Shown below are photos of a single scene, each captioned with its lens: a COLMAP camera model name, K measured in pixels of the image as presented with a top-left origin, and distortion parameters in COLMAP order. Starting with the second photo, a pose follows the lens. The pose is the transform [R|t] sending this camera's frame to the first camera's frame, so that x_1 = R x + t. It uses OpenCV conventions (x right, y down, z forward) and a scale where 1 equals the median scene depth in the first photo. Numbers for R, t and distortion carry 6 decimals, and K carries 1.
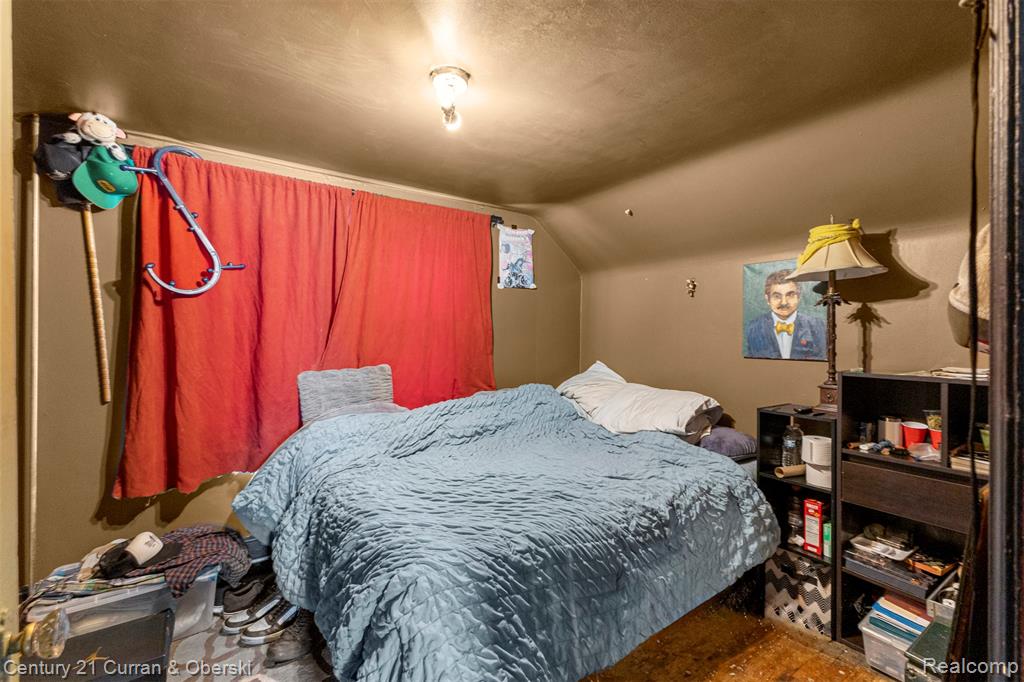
lens RADIAL K [[444.5, 0, 510.4], [0, 444.5, 339.0], [0, 0, 1]] dist [-0.002263, -0.002642]
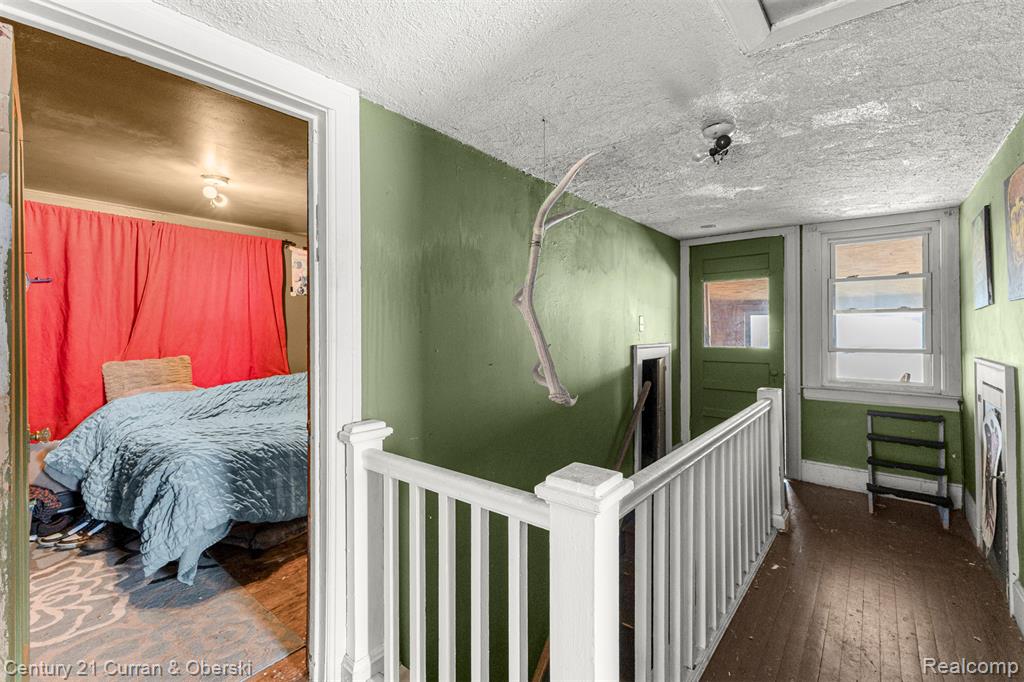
lens RADIAL K [[444.5, 0, 514.7], [0, 444.5, 330.6], [0, 0, 1]] dist [-0.002263, -0.002642]
pose [[0.950490, -0.009365, 0.310613, 0.274284], [0.012918, 0.999873, -0.009384, 0.011517], [-0.310485, 0.012932, 0.950490, -0.624669]]
